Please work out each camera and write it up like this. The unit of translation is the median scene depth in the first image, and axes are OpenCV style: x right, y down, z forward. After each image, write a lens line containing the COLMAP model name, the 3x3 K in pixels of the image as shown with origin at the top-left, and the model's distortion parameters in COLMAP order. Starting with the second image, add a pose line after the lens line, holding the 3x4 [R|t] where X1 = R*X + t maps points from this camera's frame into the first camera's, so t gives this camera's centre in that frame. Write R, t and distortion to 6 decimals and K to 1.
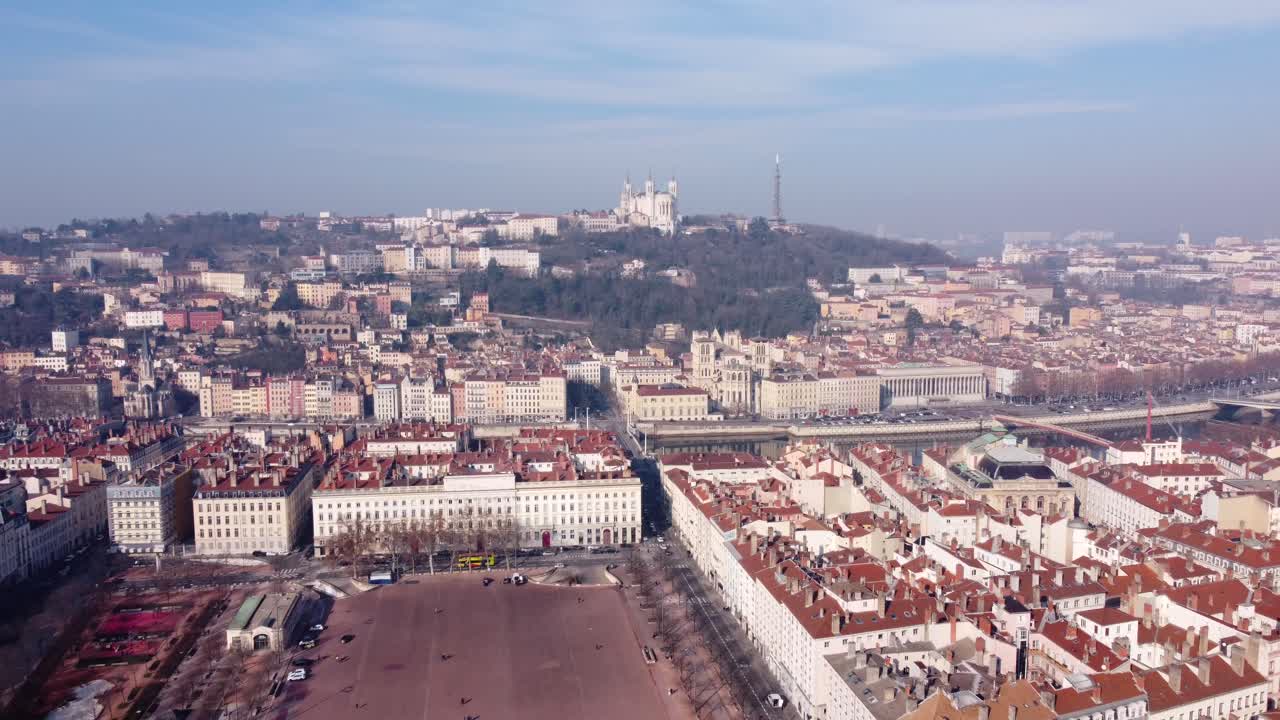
lens RADIAL K [[1012.6, 0, 634.4], [0, 1012.6, 354.3], [0, 0, 1]] dist [0.005547, -0.010779]
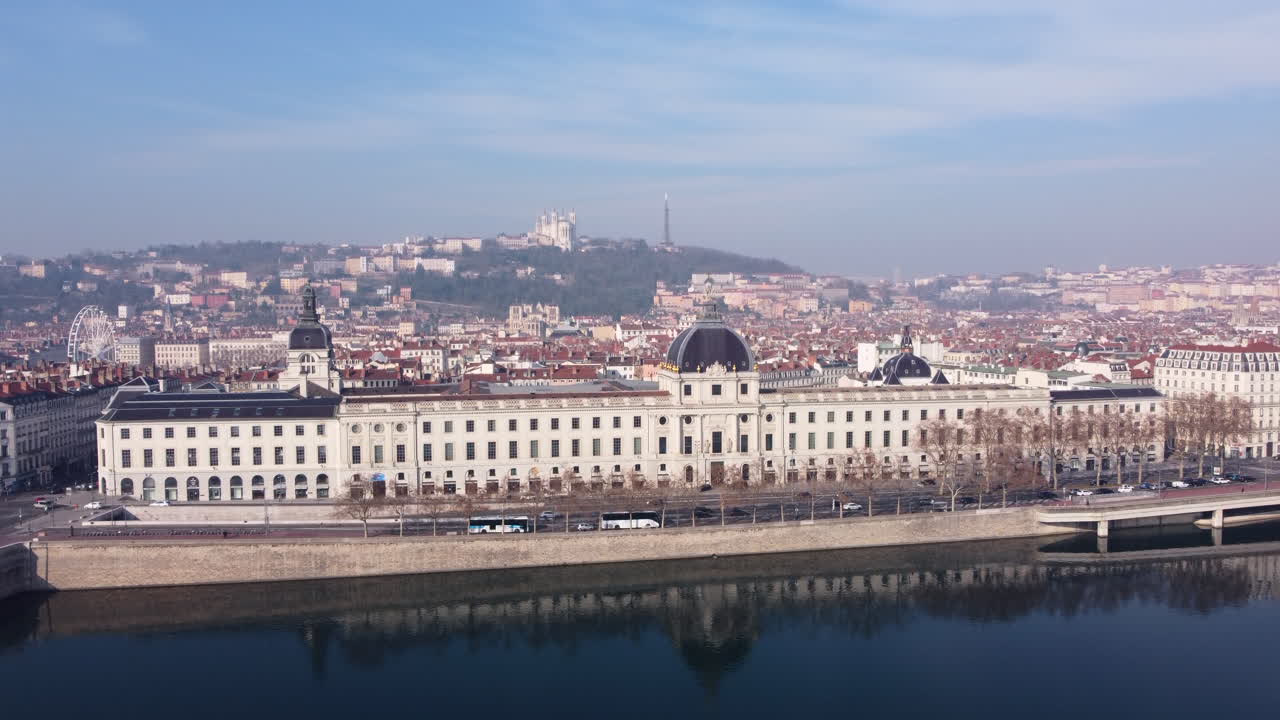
lens RADIAL K [[1012.6, 0, 634.5], [0, 1012.6, 358.3], [0, 0, 1]] dist [0.005547, -0.010779]
pose [[0.996114, 0.003604, -0.087994, 0.285035], [-0.007962, 0.998756, -0.049229, 0.105210], [0.087707, 0.049738, 0.994904, -0.382913]]
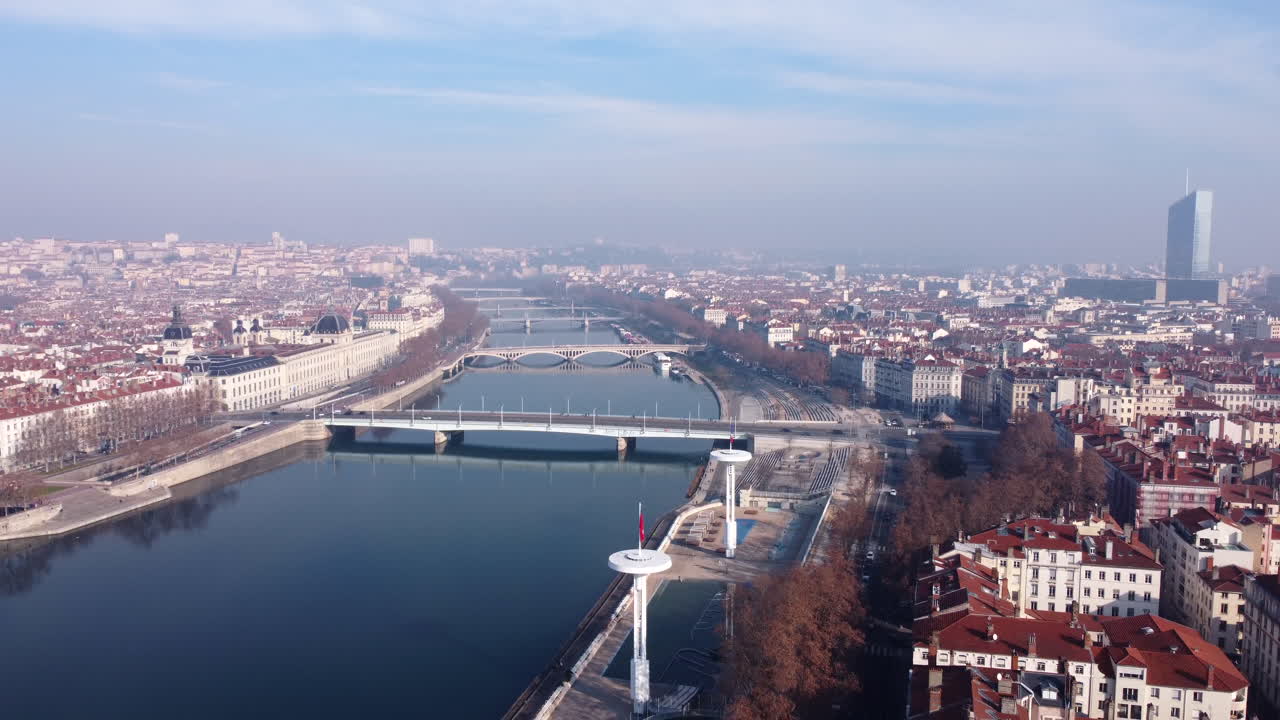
lens RADIAL K [[1012.6, 0, 634.8], [0, 1012.6, 350.0], [0, 0, 1]] dist [0.005547, -0.010779]
pose [[0.312142, -0.087934, 0.945957, -0.370673], [0.105395, 0.992766, 0.057507, 0.086595], [-0.944171, 0.081748, 0.319152, -0.521023]]
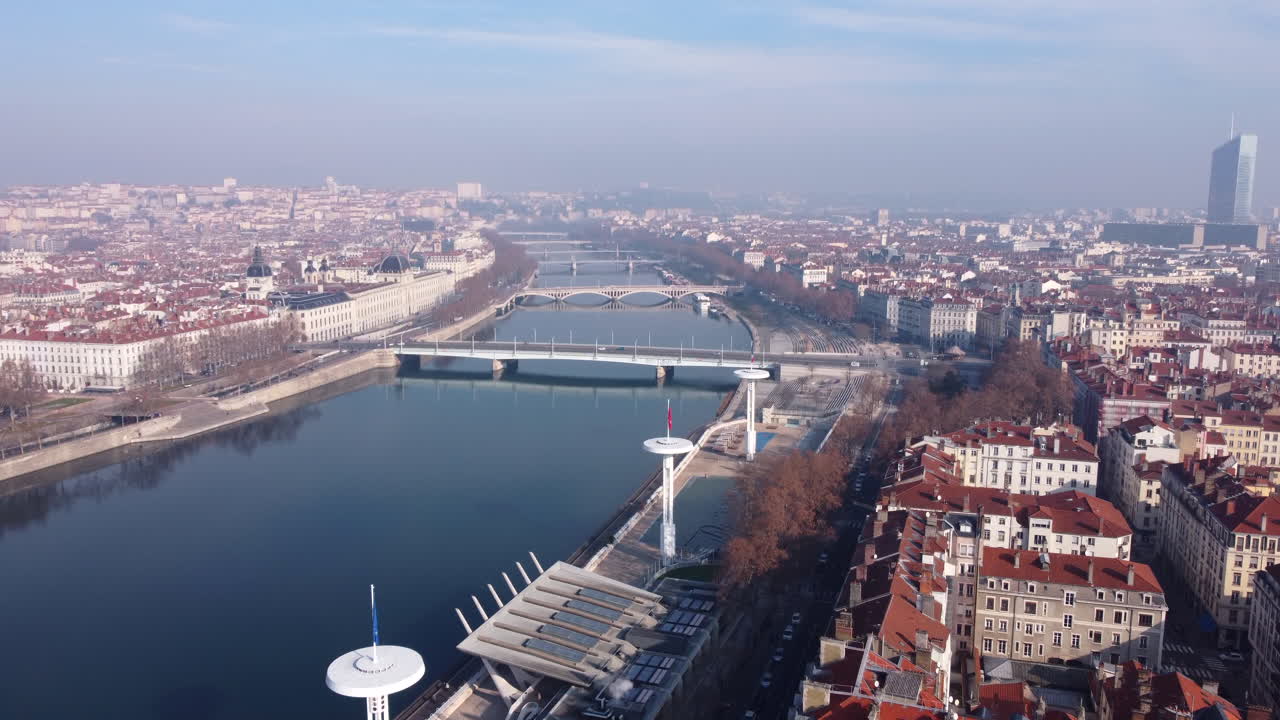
lens RADIAL K [[1012.6, 0, 634.9], [0, 1012.6, 352.2], [0, 0, 1]] dist [0.005547, -0.010779]
pose [[0.354161, -0.138800, 0.924827, -0.420946], [0.103369, 0.988675, 0.108797, 0.088415], [-0.929454, 0.057067, 0.364498, -0.541536]]
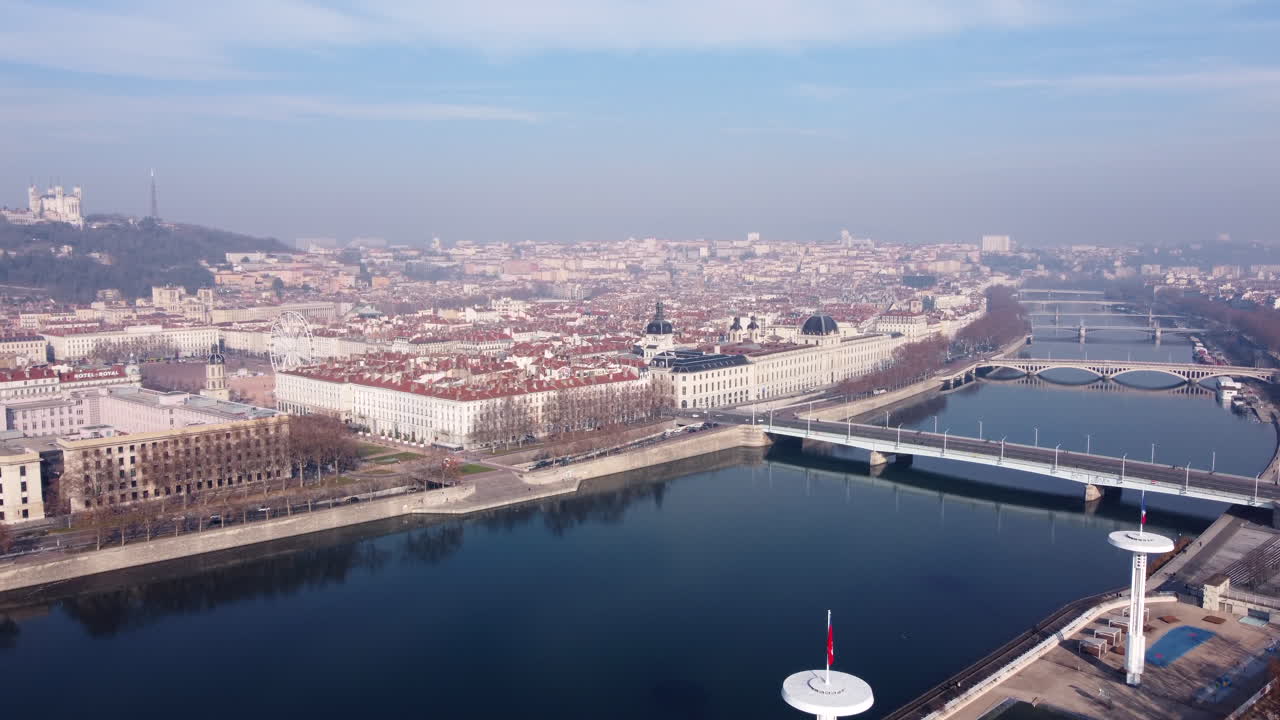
lens RADIAL K [[1012.6, 0, 636.2], [0, 1012.6, 353.4], [0, 0, 1]] dist [0.005547, -0.010779]
pose [[0.774667, -0.060225, 0.629495, -0.285899], [0.067217, 0.997657, 0.012729, 0.089241], [-0.628787, 0.032453, 0.776900, -0.550991]]
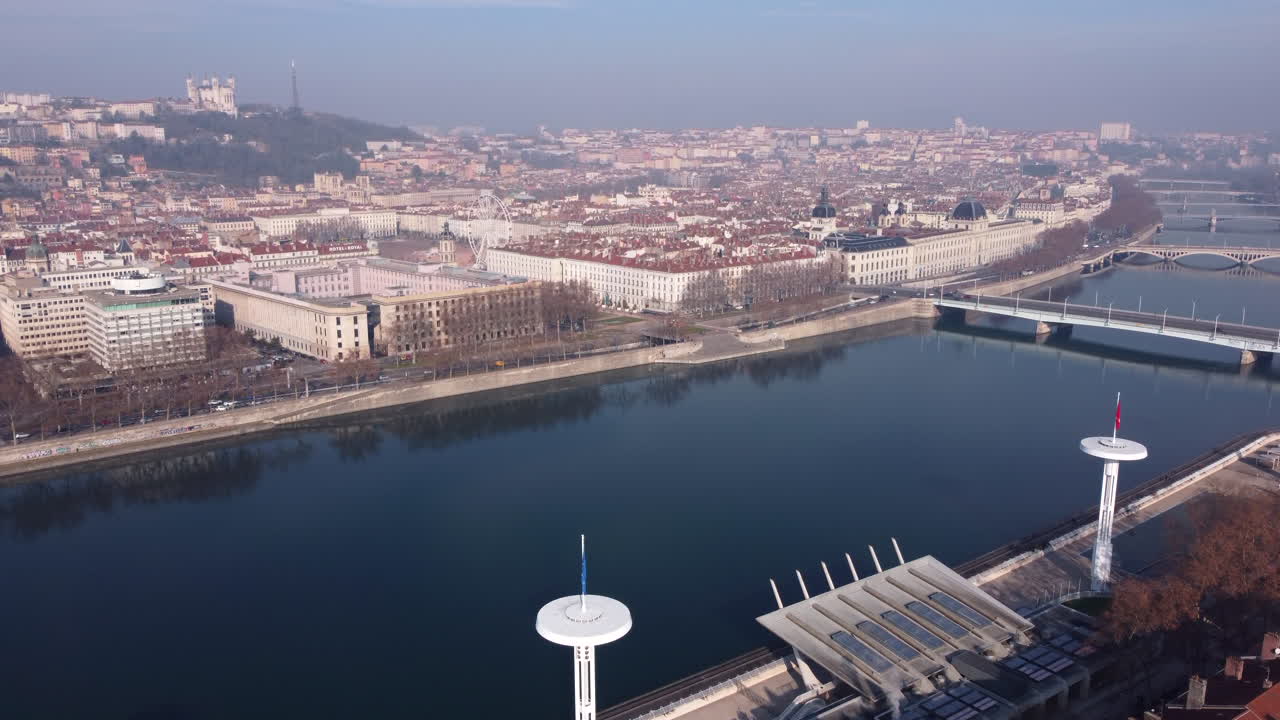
lens RADIAL K [[1012.6, 0, 635.5], [0, 1012.6, 355.8], [0, 0, 1]] dist [0.005547, -0.010779]
pose [[0.825152, -0.114792, 0.553125, -0.376823], [0.059653, 0.991368, 0.116752, 0.091504], [-0.561753, -0.063343, 0.824877, -0.571992]]
